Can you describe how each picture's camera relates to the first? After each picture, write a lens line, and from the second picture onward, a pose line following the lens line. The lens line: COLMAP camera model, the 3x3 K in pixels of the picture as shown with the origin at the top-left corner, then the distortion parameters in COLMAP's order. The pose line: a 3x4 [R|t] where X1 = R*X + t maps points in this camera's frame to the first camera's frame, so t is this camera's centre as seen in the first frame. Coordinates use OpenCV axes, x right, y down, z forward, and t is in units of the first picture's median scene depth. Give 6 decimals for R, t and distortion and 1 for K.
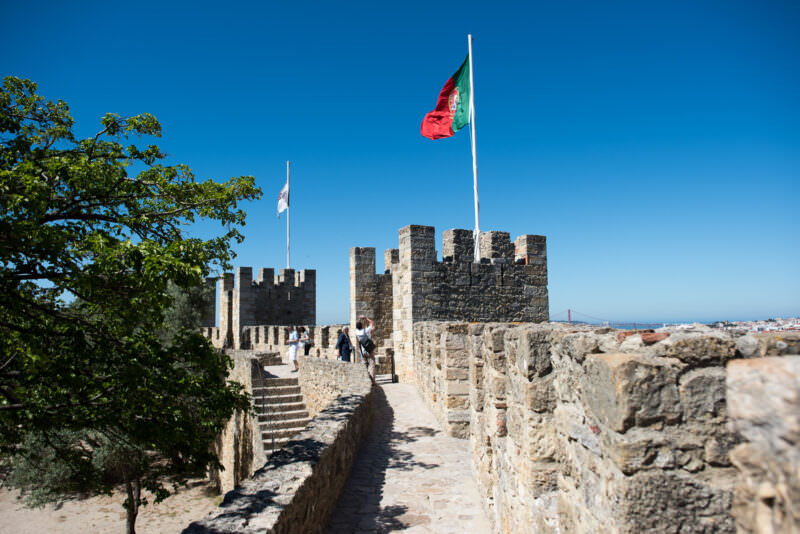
lens RADIAL K [[552.0, 0, 400.0], [0, 552.0, 267.0], [0, 0, 1]] dist [-0.029510, 0.001440]
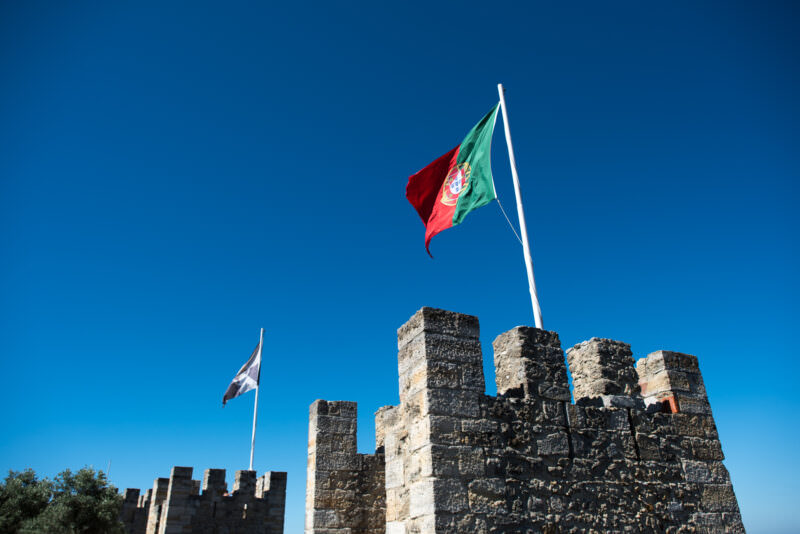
lens RADIAL K [[552.0, 0, 400.0], [0, 552.0, 267.0], [0, 0, 1]] dist [-0.029510, 0.001440]
pose [[0.999836, -0.017141, -0.005916, 0.003135], [0.013740, 0.929044, -0.369713, 0.049806], [0.011834, 0.369571, 0.929127, 0.540227]]
